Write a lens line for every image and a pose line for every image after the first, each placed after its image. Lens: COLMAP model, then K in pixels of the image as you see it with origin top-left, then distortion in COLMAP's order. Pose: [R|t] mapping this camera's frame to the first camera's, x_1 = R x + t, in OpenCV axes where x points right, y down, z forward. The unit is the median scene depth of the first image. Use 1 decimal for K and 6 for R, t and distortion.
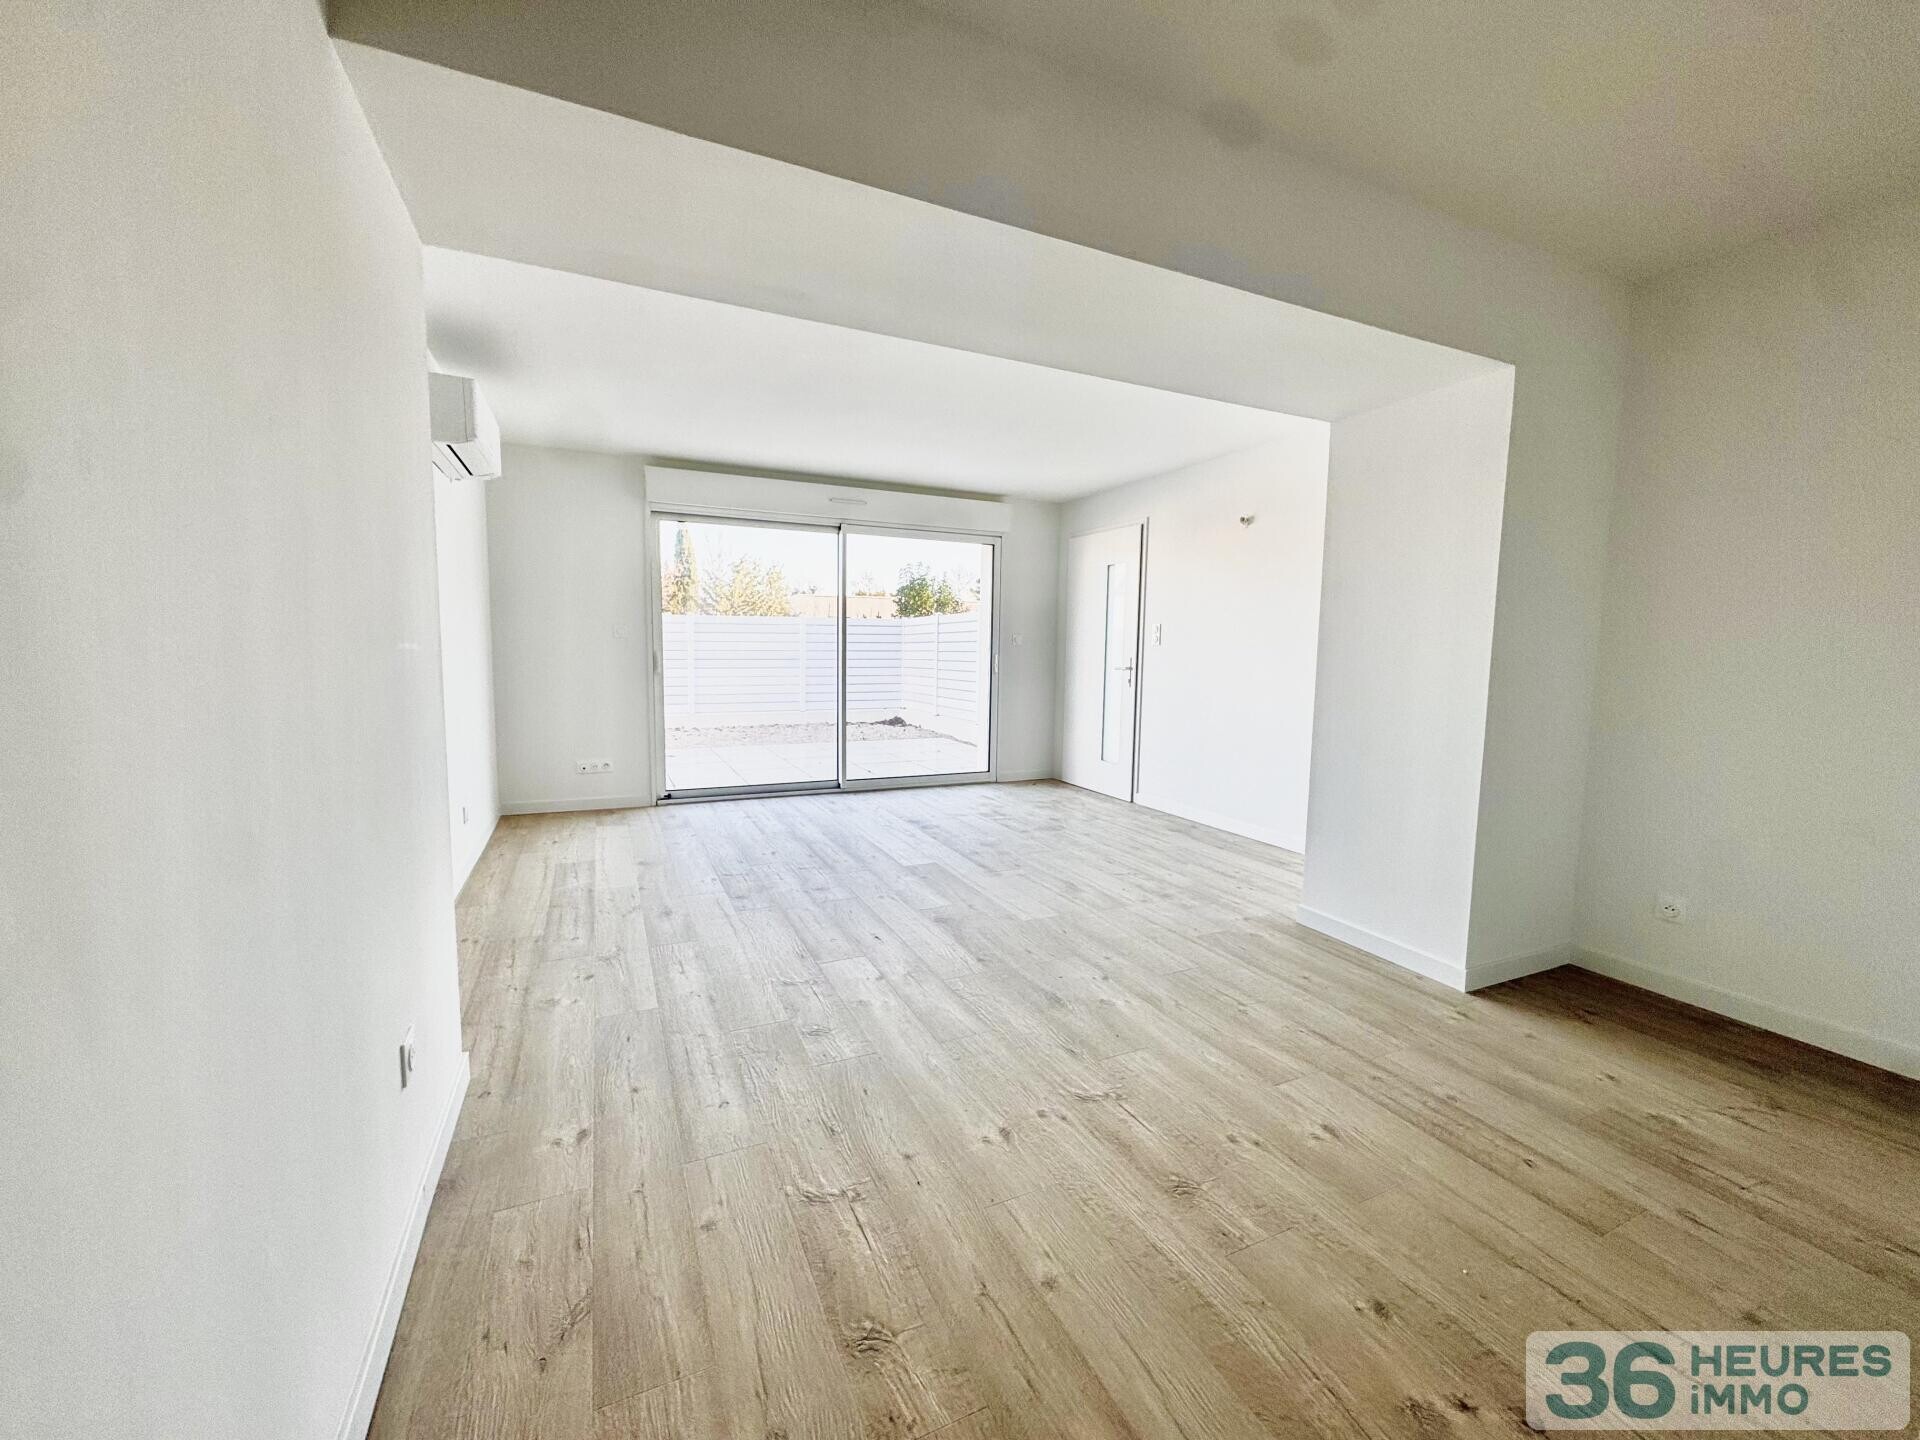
lens RADIAL K [[767.6, 0, 961.9], [0, 767.6, 728.5], [0, 0, 1]] dist [-0.004053, -0.000256]
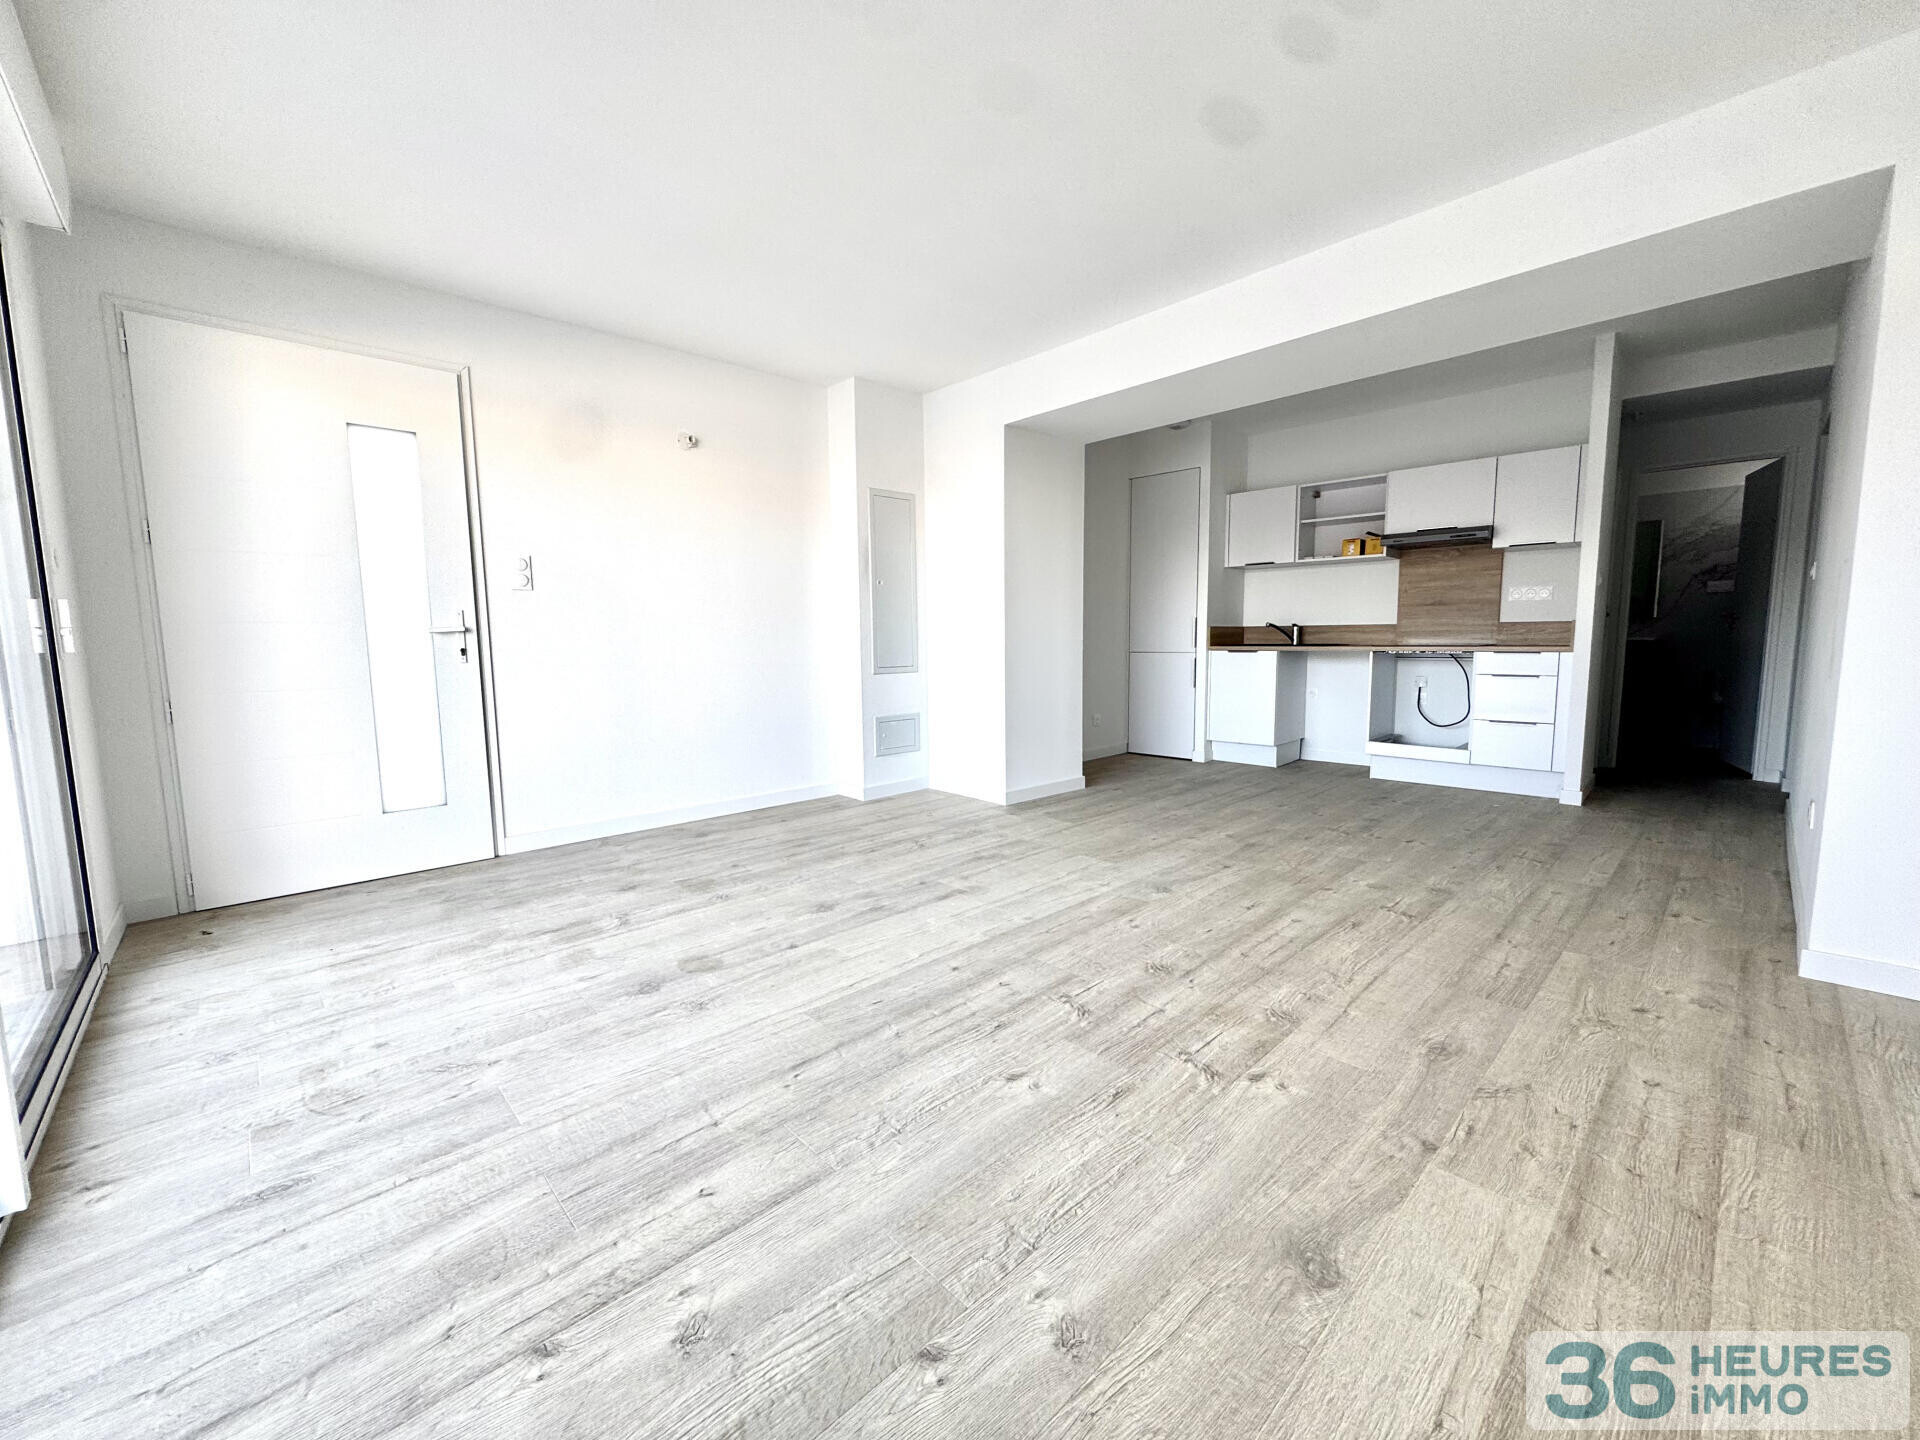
lens RADIAL K [[767.6, 0, 963.3], [0, 767.6, 711.5], [0, 0, 1]] dist [-0.004053, -0.000256]
pose [[-0.315963, -0.106031, 0.942828, -0.700156], [0.112077, 0.982607, 0.148064, -0.098188], [-0.942129, 0.152452, -0.298583, 1.329572]]
